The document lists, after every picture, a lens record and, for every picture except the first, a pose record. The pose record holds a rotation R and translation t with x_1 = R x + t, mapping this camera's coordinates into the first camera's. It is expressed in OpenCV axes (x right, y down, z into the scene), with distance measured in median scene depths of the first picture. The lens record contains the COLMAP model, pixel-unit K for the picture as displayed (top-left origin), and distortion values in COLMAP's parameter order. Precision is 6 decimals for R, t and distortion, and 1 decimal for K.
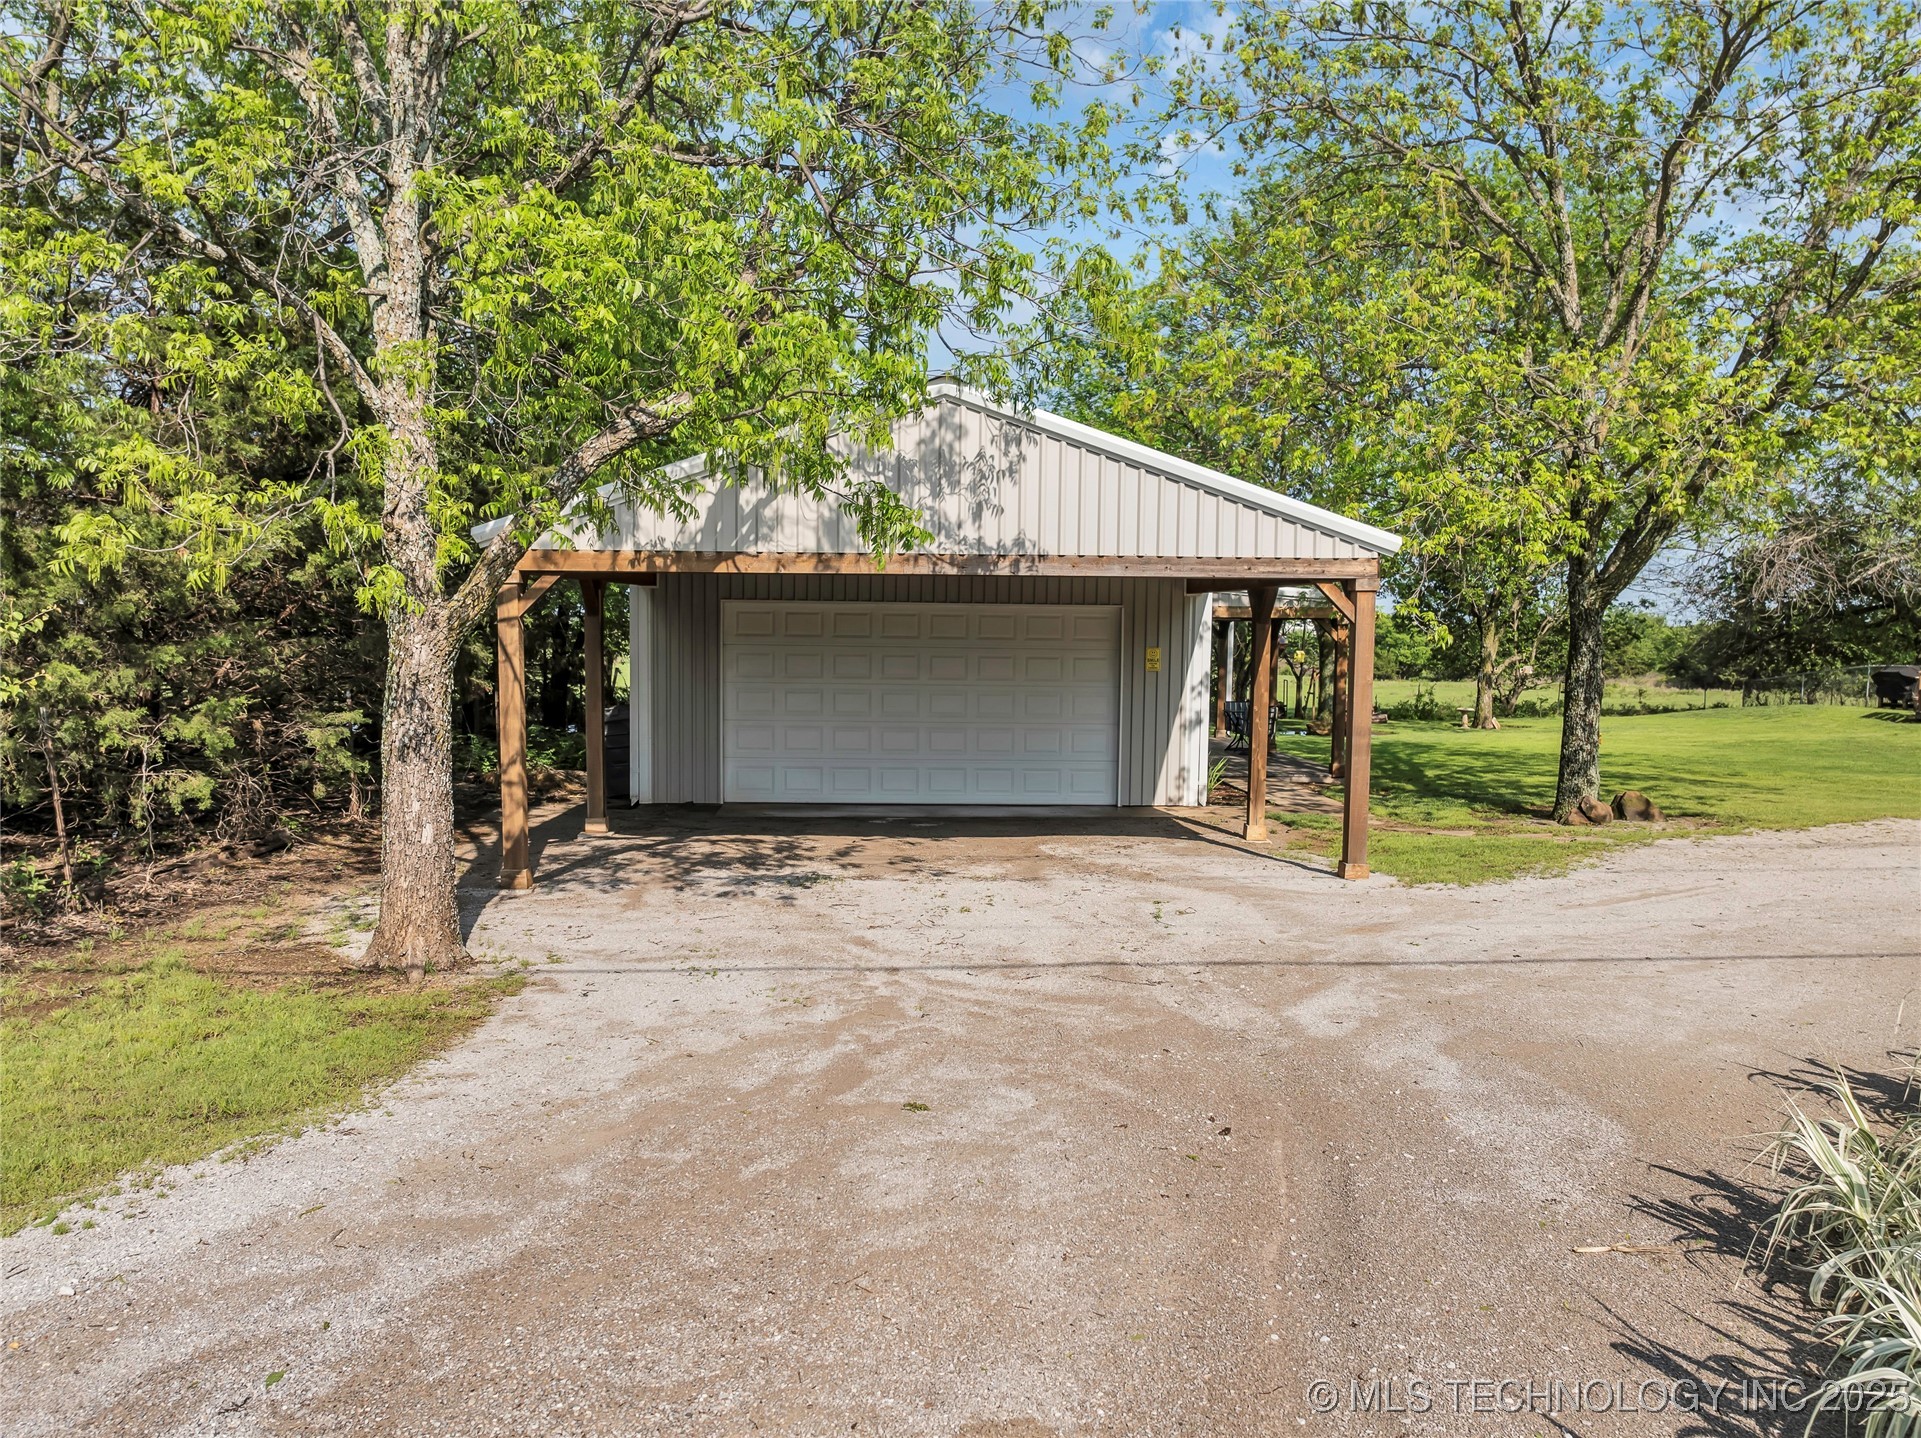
lens RADIAL K [[1385.6, 0, 962.5], [0, 1385.6, 716.7], [0, 0, 1]] dist [-0.012631, -0.003282]
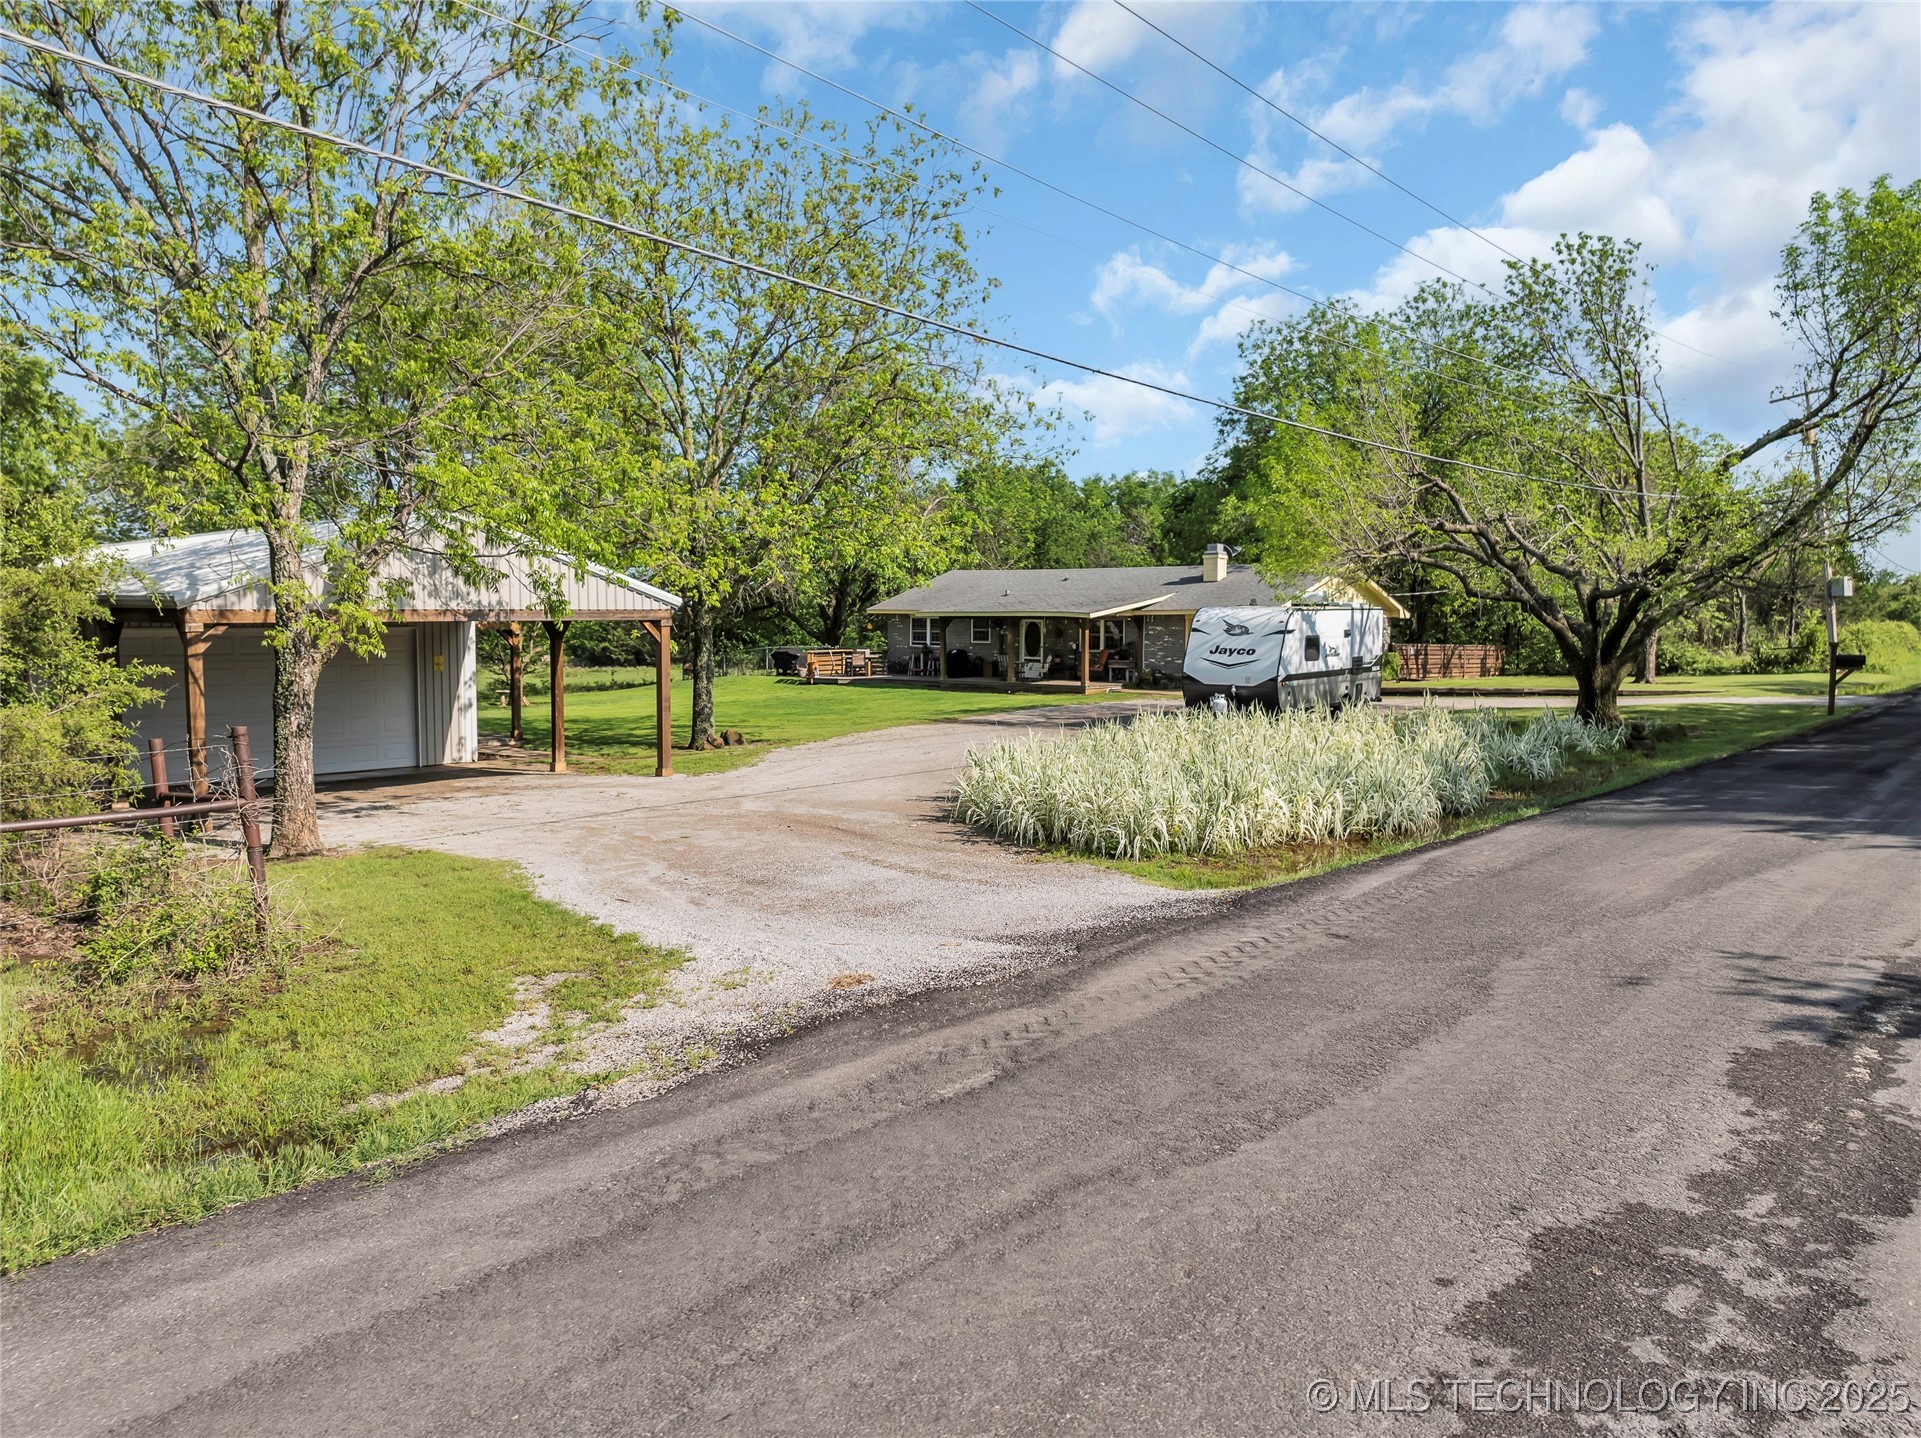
lens RADIAL K [[1385.6, 0, 960.4], [0, 1385.6, 720.1], [0, 0, 1]] dist [-0.012631, -0.003282]
pose [[0.717808, -0.064618, 0.693236, -0.528757], [0.055732, 0.997822, 0.035302, -0.003266], [-0.694007, 0.013295, 0.719845, -0.471397]]
